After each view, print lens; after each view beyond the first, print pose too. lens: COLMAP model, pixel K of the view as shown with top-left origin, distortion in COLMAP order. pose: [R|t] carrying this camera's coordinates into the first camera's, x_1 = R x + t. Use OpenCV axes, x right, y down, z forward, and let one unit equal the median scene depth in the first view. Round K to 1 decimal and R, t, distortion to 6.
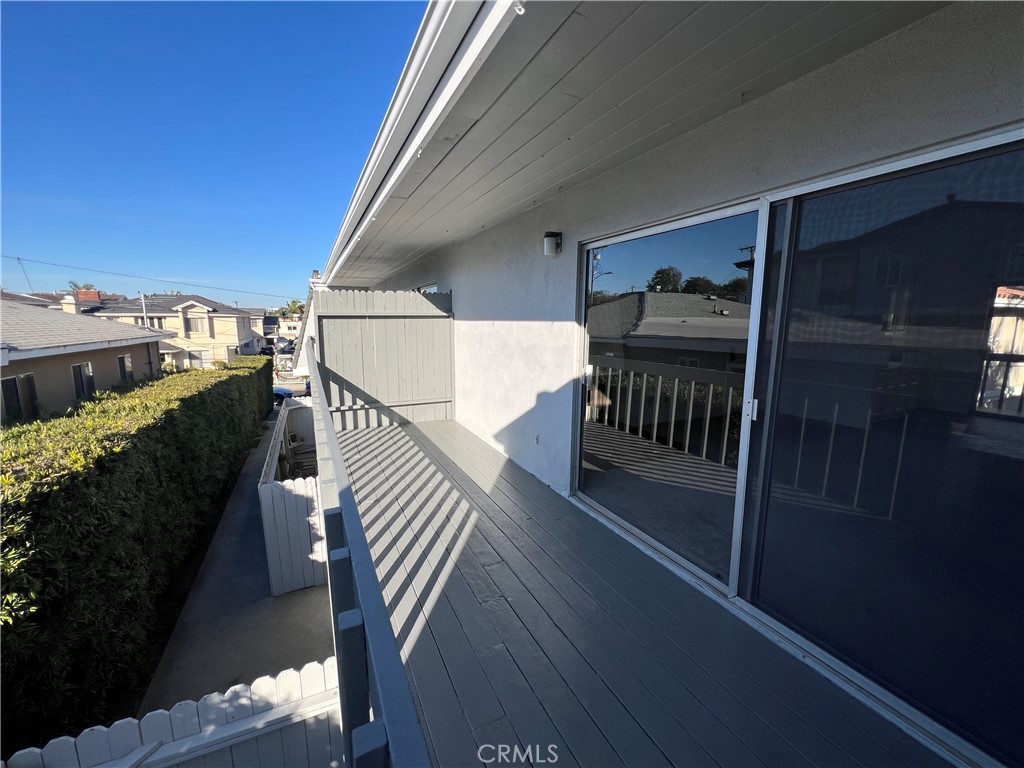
lens RADIAL K [[409.1, 0, 514.8], [0, 409.1, 390.5], [0, 0, 1]] dist [-0.000526, 0.001041]
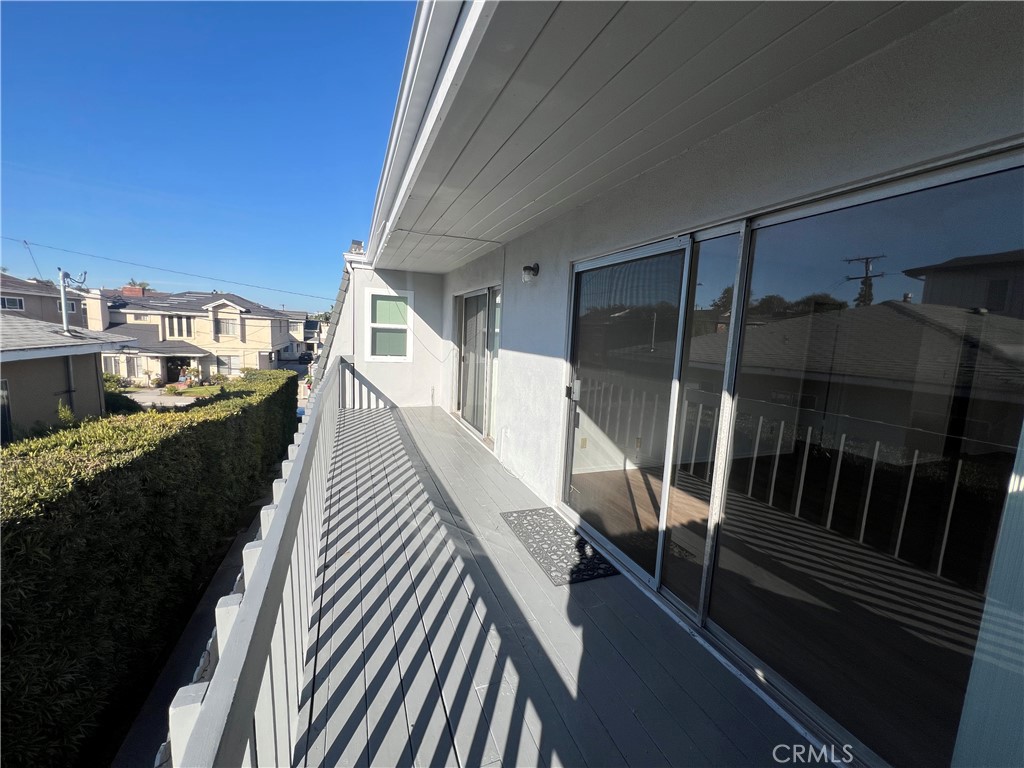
lens RADIAL K [[410.3, 0, 507.8], [0, 410.3, 390.1], [0, 0, 1]] dist [0.003505, -0.000862]
pose [[0.993981, 0.050644, -0.097149, -0.089191], [-0.053506, 0.998200, -0.027084, -0.034579], [0.095602, 0.032119, 0.994901, 0.193096]]
